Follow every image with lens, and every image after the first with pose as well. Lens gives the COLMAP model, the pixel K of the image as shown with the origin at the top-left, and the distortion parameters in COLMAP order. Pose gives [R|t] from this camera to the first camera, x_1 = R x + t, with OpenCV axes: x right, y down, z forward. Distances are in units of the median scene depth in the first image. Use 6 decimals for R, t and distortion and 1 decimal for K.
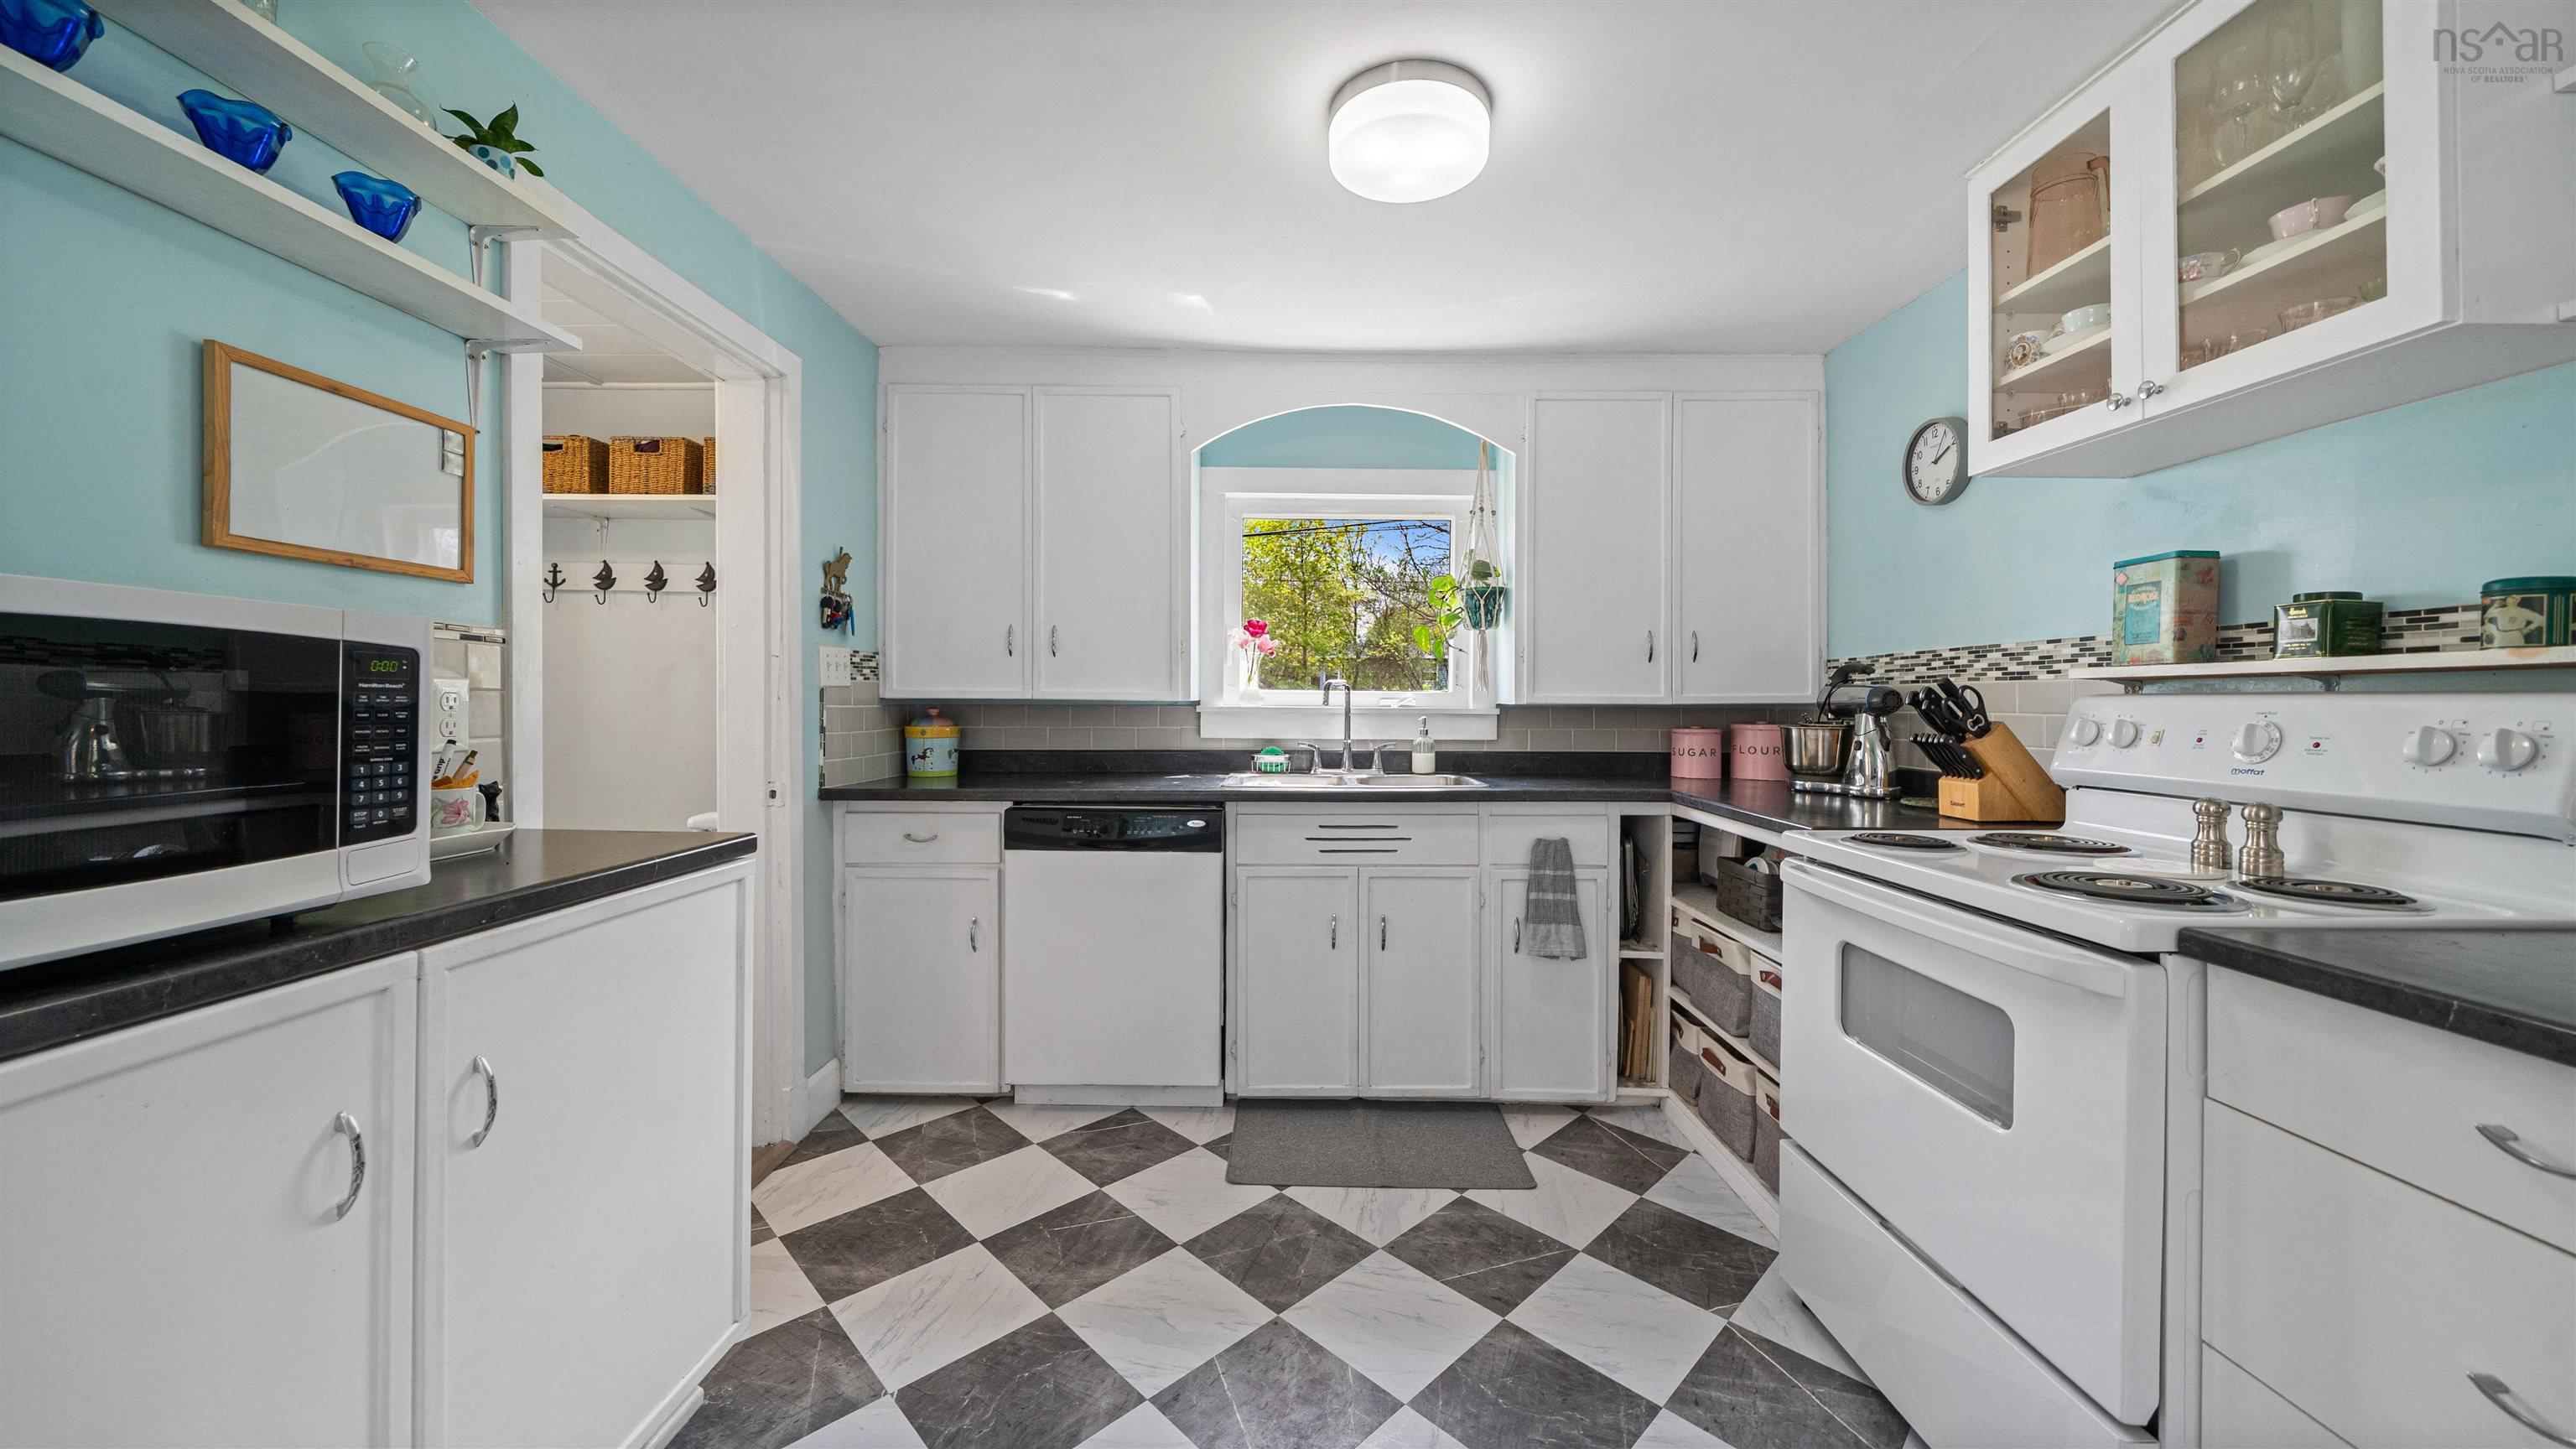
lens RADIAL K [[903.2, 0, 1288.6], [0, 903.2, 701.9], [0, 0, 1]] dist [-0.002307, -0.000139]
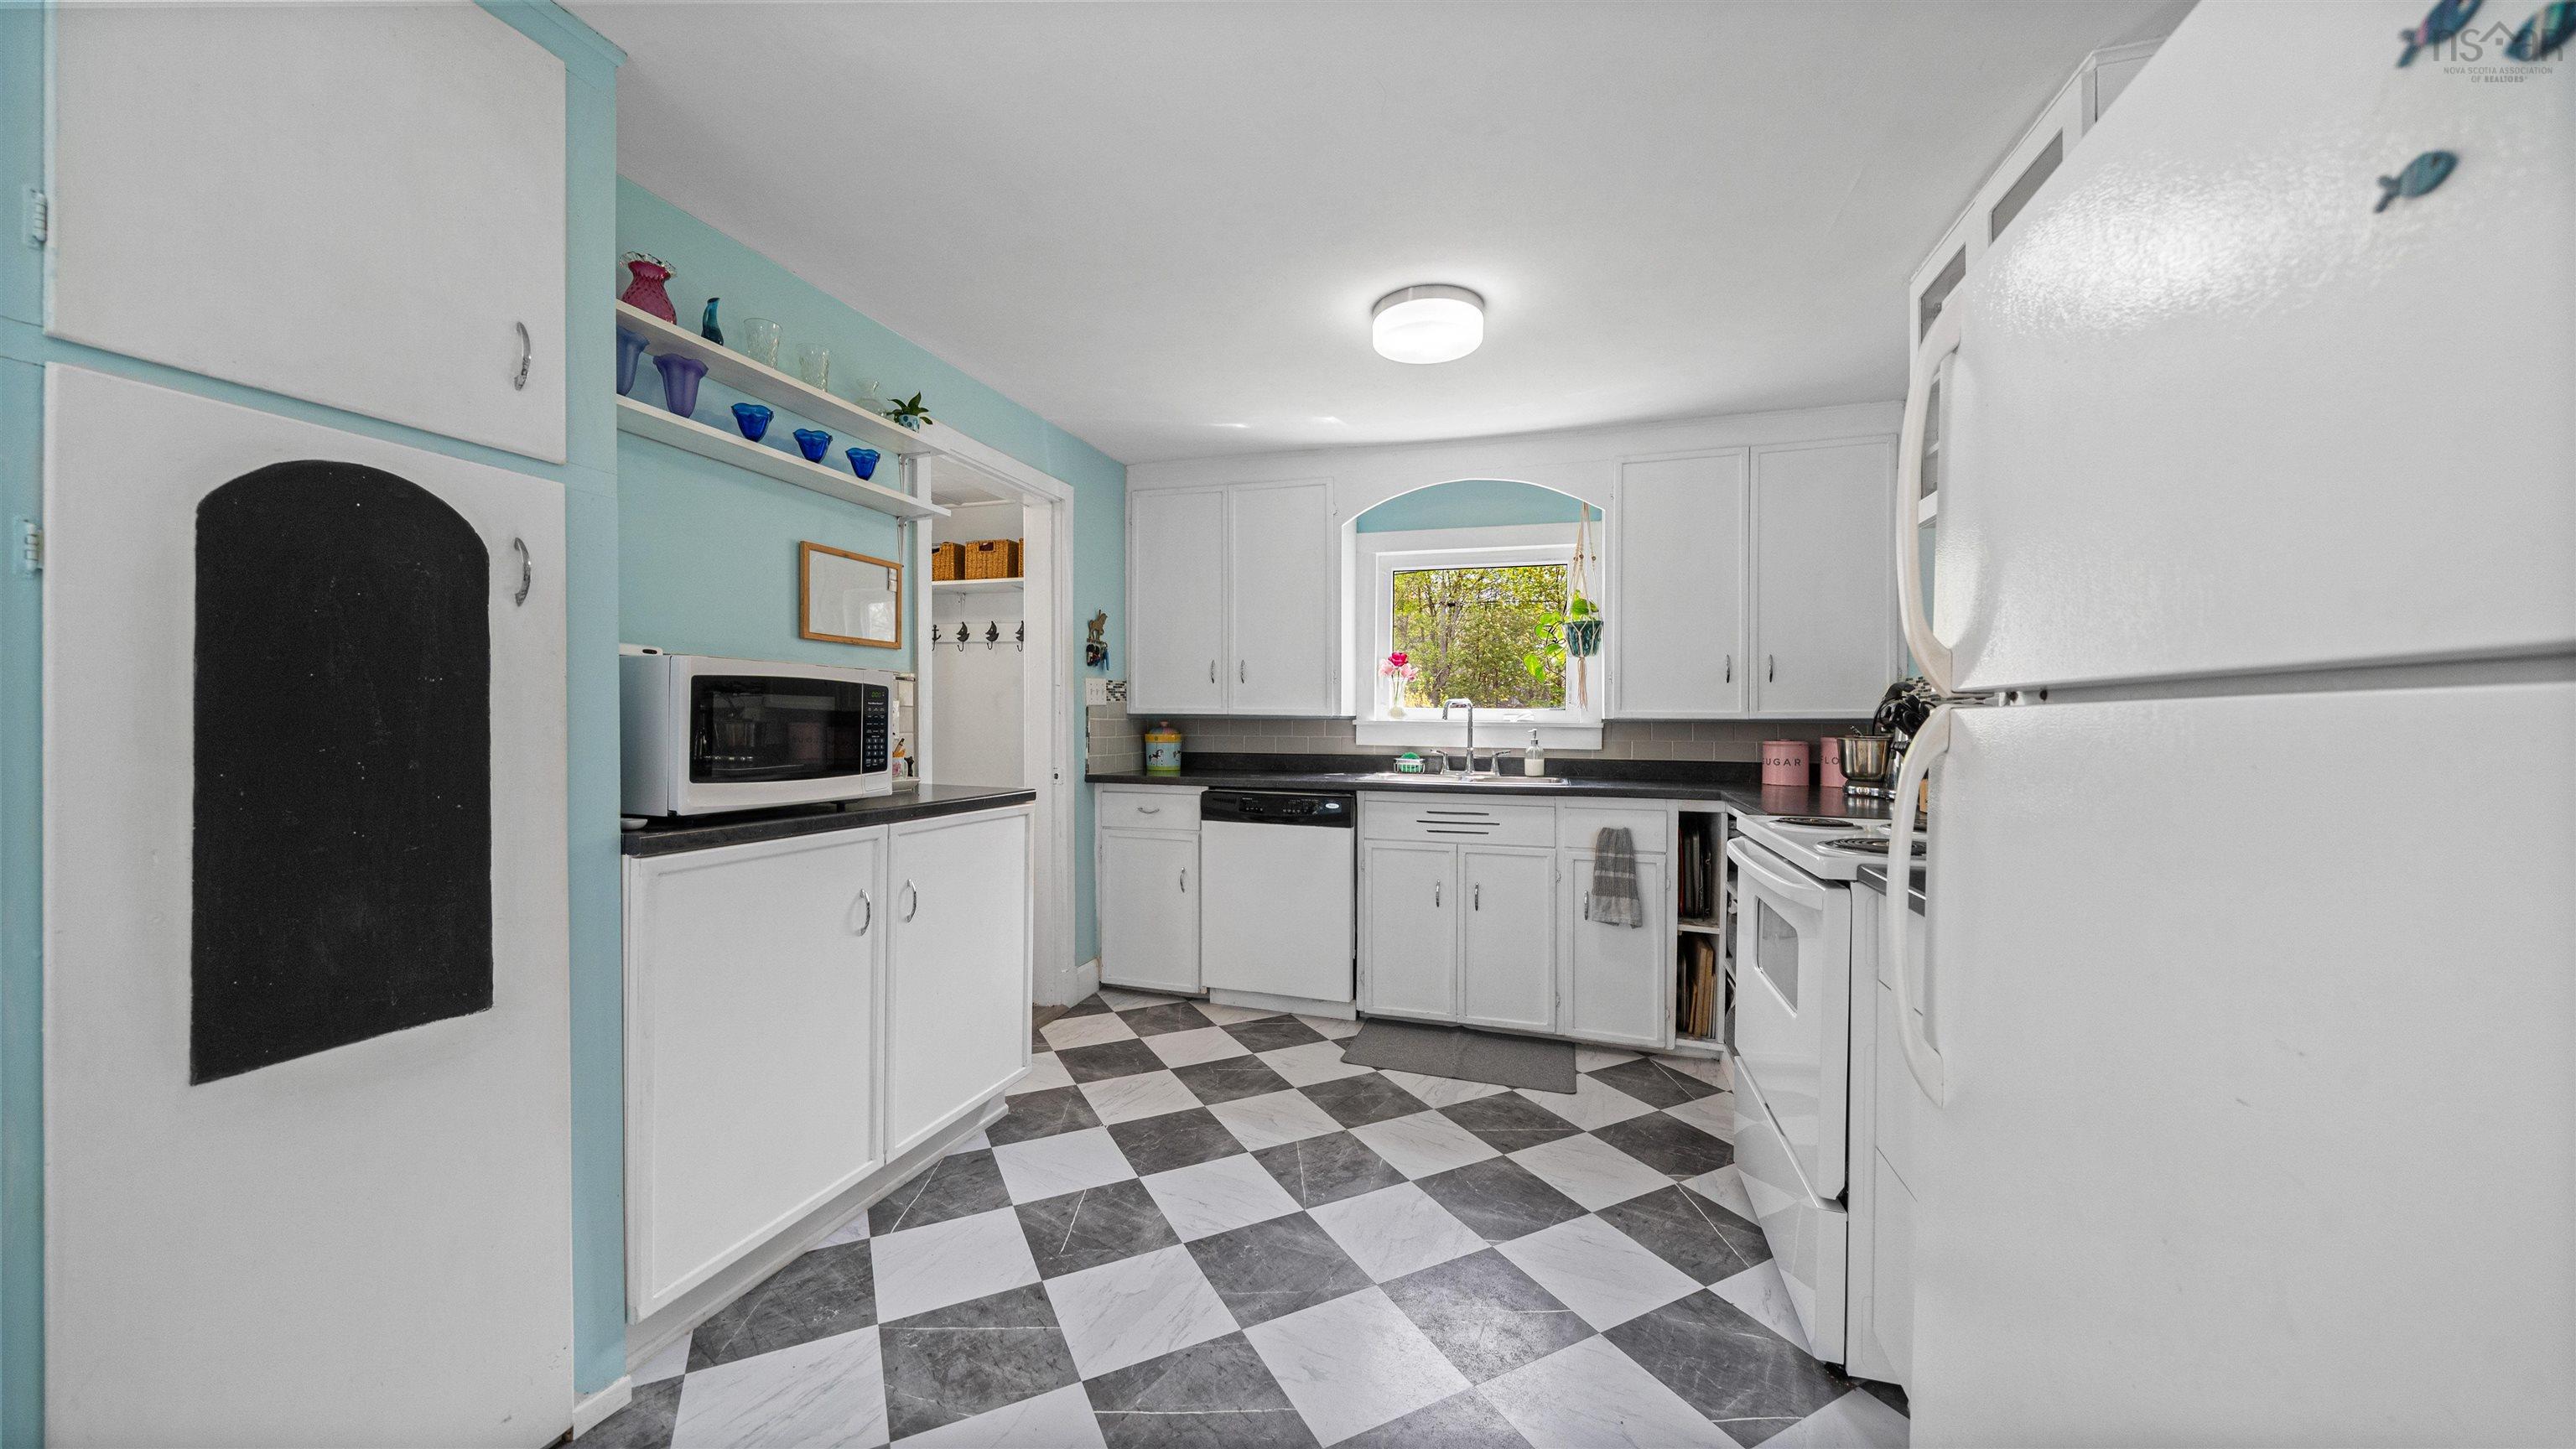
lens RADIAL K [[903.2, 0, 1286.7], [0, 903.2, 728.8], [0, 0, 1]] dist [-0.002307, -0.000139]
pose [[0.953191, 0.005392, -0.302322, 0.239585], [-0.003248, 0.999966, 0.007594, 0.009112], [0.302352, -0.006257, 0.953176, -0.307722]]
